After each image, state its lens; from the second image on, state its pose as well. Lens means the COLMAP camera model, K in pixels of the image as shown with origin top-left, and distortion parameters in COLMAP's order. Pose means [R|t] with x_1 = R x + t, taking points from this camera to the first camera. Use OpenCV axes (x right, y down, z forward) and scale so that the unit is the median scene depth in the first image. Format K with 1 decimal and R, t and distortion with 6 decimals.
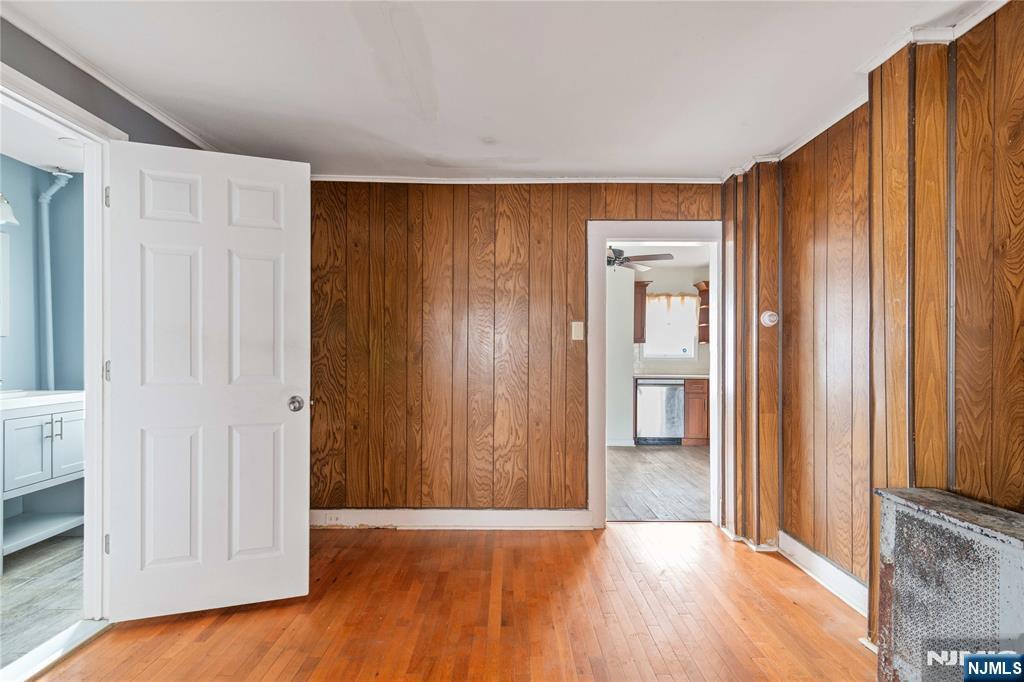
lens RADIAL K [[471.9, 0, 521.1], [0, 471.9, 356.2], [0, 0, 1]] dist [0.020764, 0.000185]
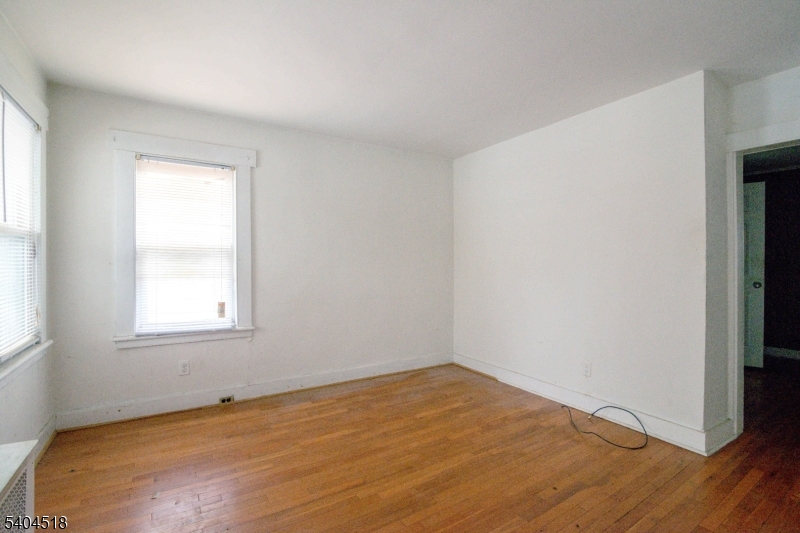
lens RADIAL K [[364.7, 0, 401.7], [0, 364.7, 266.6], [0, 0, 1]] dist [0.013684, -0.000752]
pose [[0.532890, 0.004575, -0.846172, 0.168920], [-0.007254, 0.999973, 0.000839, 0.015968], [0.846153, 0.005691, 0.532909, -1.602802]]
